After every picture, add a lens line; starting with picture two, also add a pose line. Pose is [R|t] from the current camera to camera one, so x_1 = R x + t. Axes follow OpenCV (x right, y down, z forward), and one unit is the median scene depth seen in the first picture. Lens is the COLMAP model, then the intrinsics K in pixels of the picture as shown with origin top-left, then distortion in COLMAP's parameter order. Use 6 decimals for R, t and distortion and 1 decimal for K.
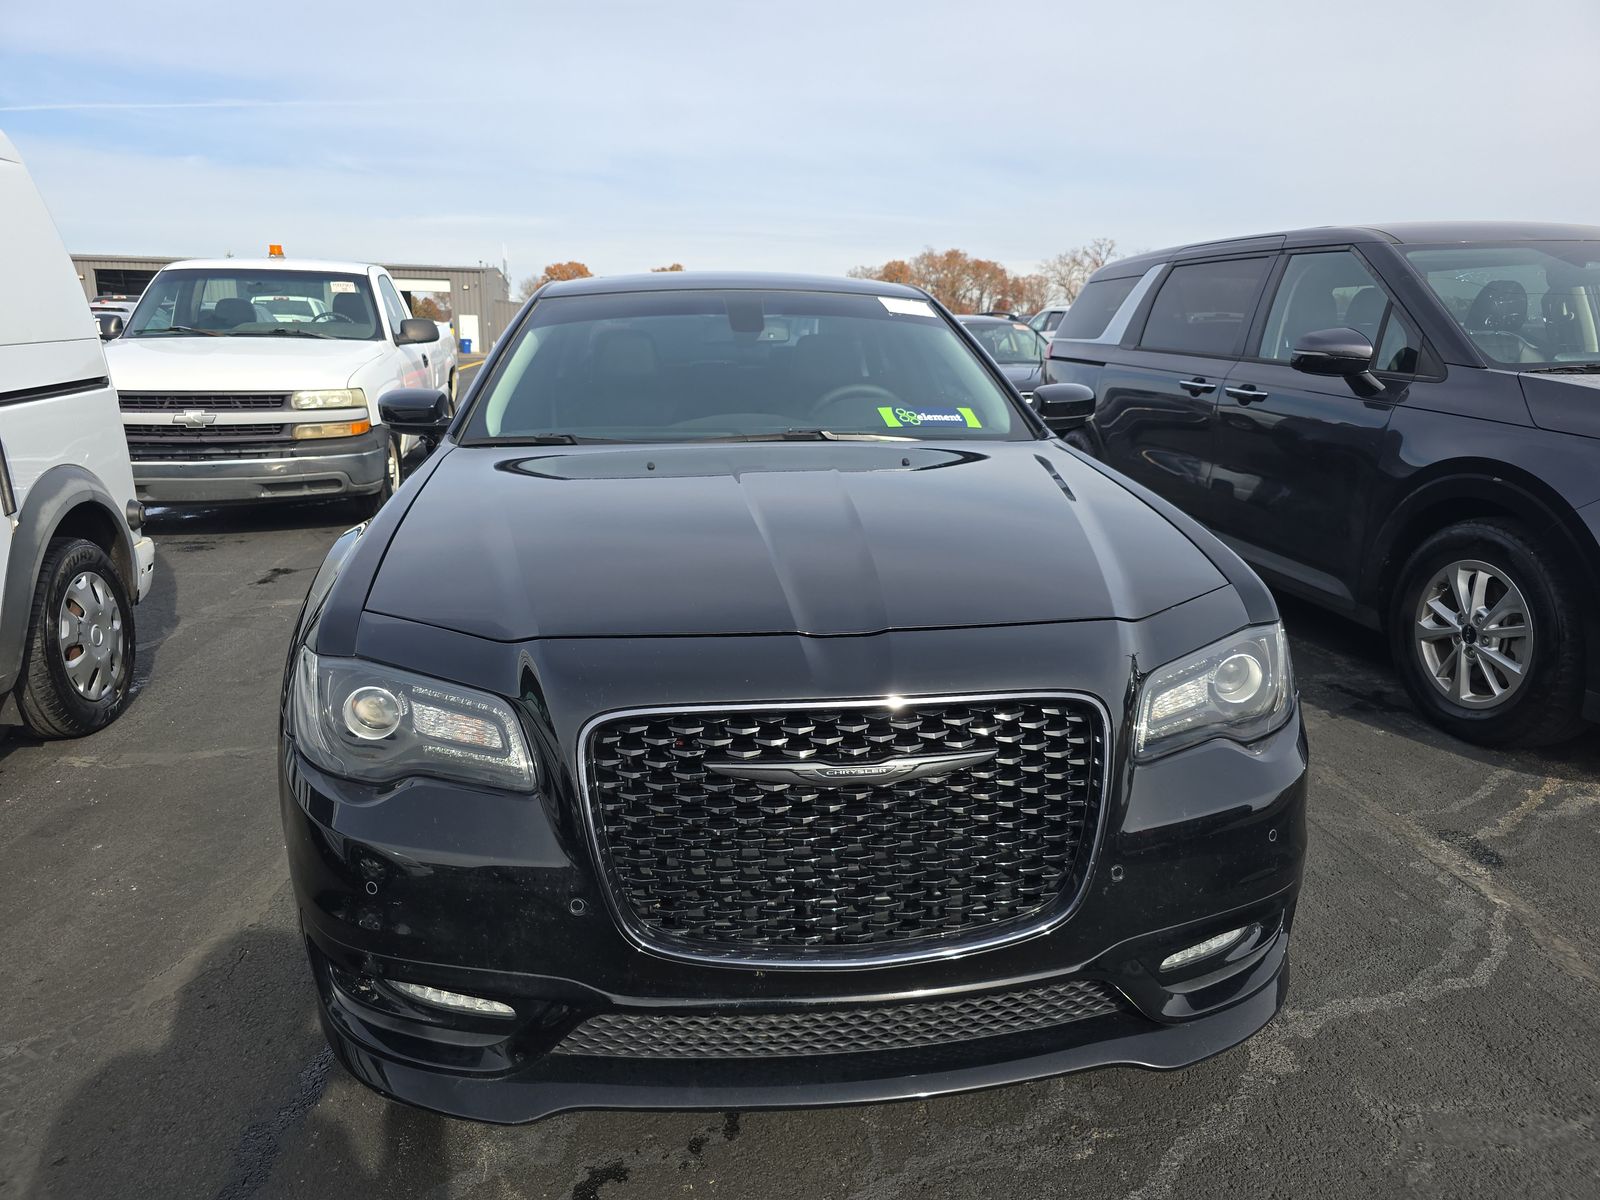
lens RADIAL K [[1101.9, 0, 800.0], [0, 1101.9, 600.0], [0, 0, 1]] dist [0.016492, -0.004231]
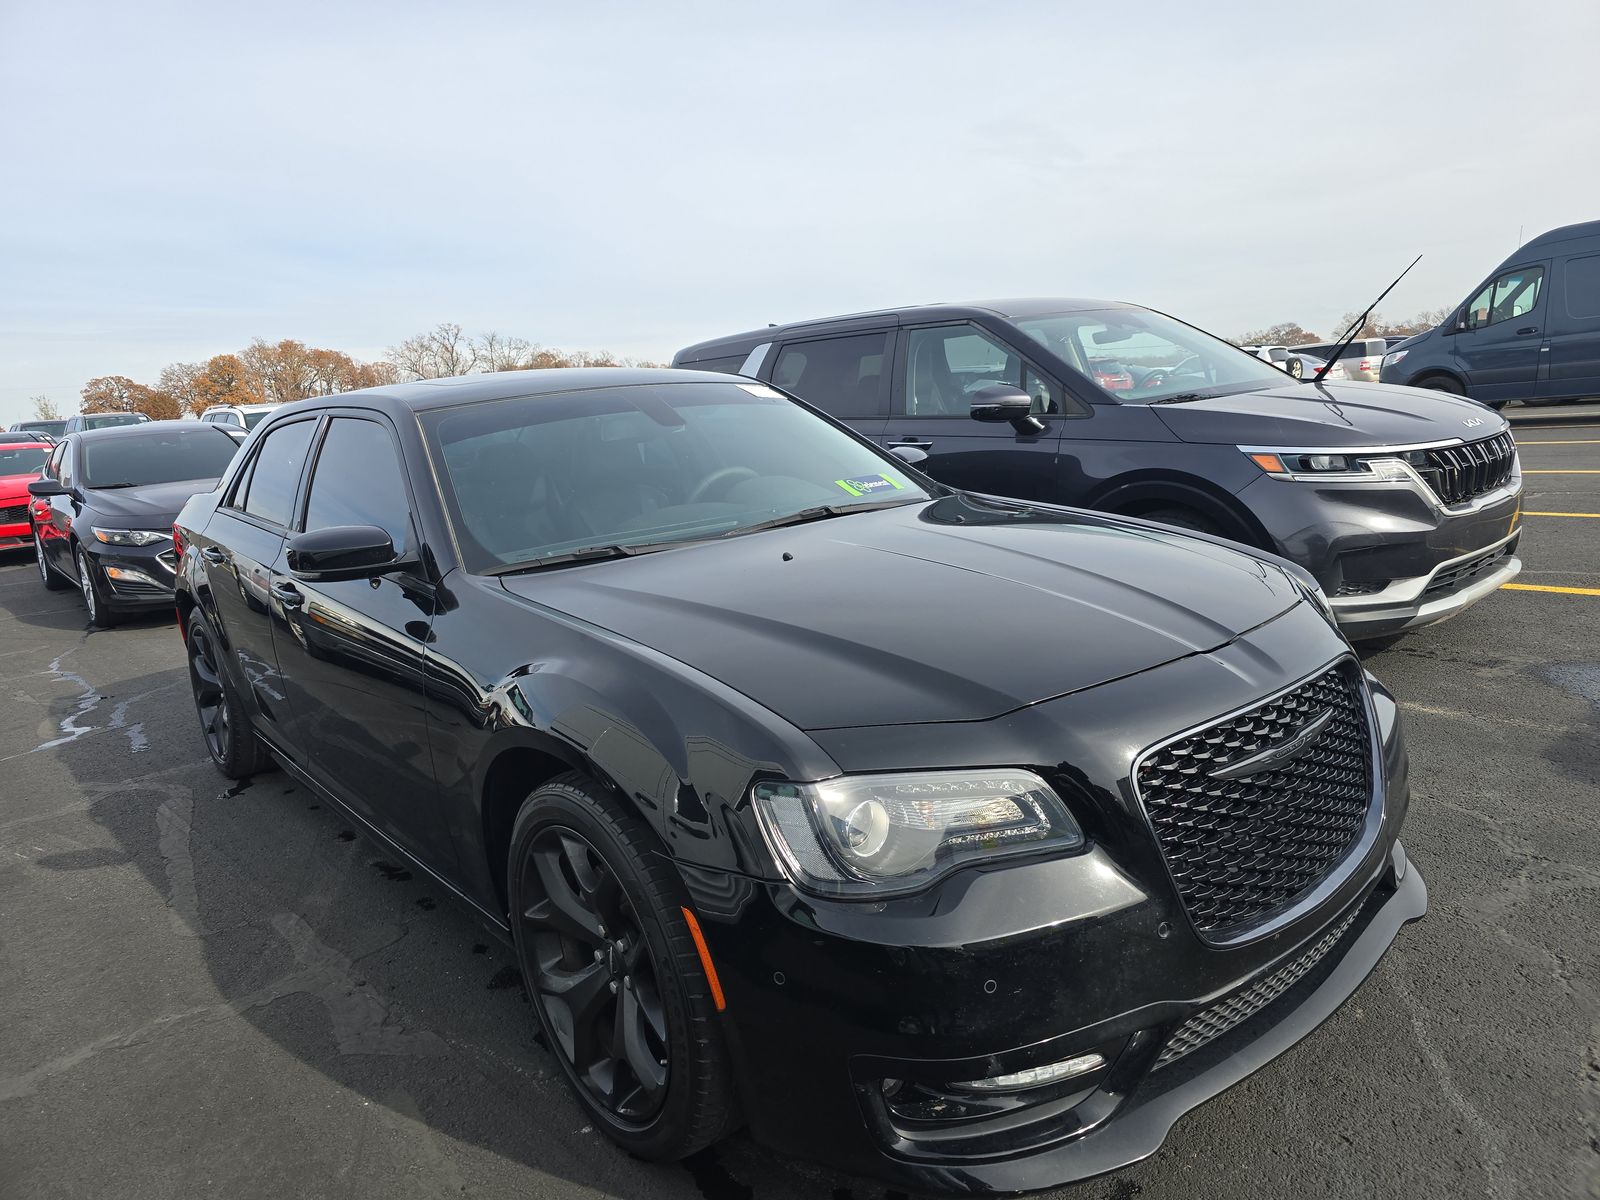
lens RADIAL K [[1082.7, 0, 802.0], [0, 1082.7, 604.3], [0, 0, 1]] dist [0.088313, -0.104360]
pose [[0.841471, -0.174832, 0.511234, -0.281850], [0.207153, 0.978288, -0.006410, -0.029996], [-0.499013, 0.111298, 0.859418, 0.058185]]
